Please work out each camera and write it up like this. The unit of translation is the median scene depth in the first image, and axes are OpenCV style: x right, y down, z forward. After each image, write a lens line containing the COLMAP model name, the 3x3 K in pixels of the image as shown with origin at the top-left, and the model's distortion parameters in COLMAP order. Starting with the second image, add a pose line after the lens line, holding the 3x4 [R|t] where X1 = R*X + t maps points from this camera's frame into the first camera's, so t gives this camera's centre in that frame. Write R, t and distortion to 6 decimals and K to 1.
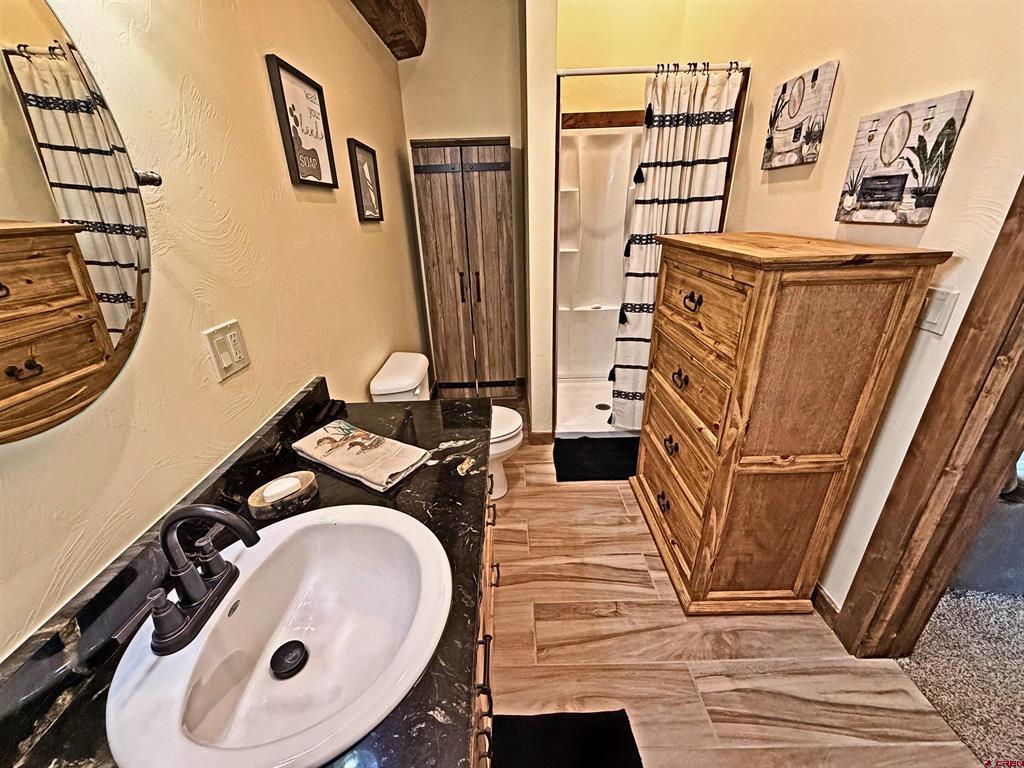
lens RADIAL K [[408.7, 0, 510.3], [0, 408.7, 381.6], [0, 0, 1]] dist [-0.001511, 0.000646]
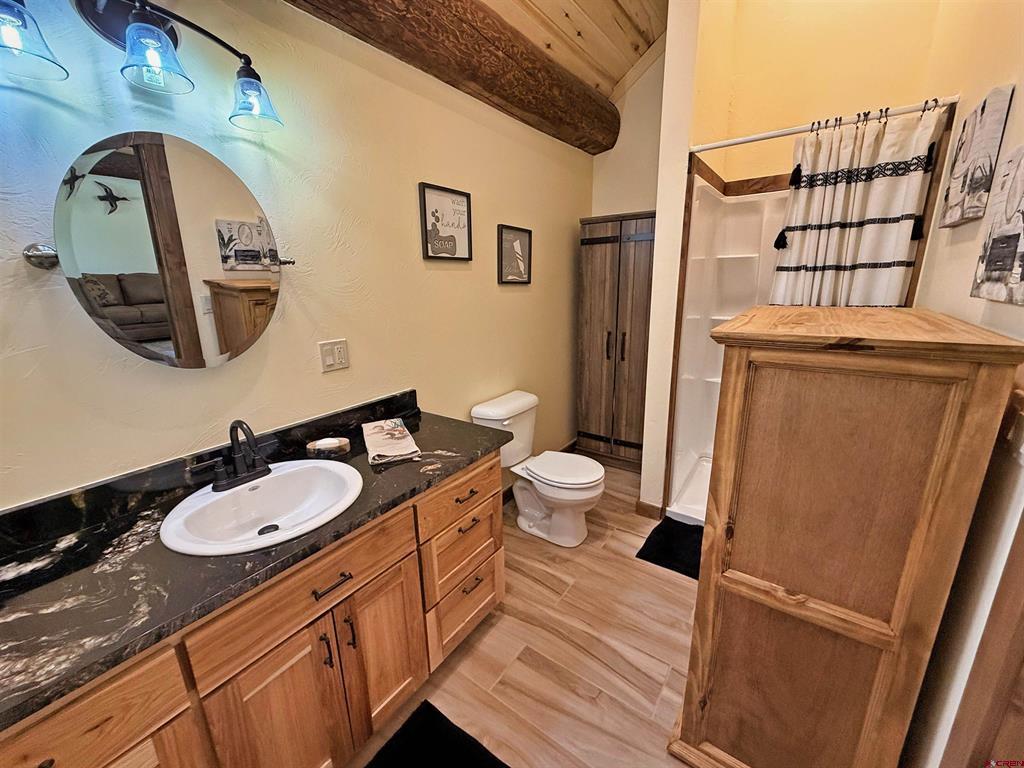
lens RADIAL K [[408.7, 0, 510.3], [0, 408.7, 381.3], [0, 0, 1]] dist [-0.001511, 0.000646]
pose [[0.808827, 0.155335, -0.567160, 0.469656], [-0.232870, 0.970241, -0.066365, -0.017430], [0.539973, 0.185753, 0.820930, 0.018861]]
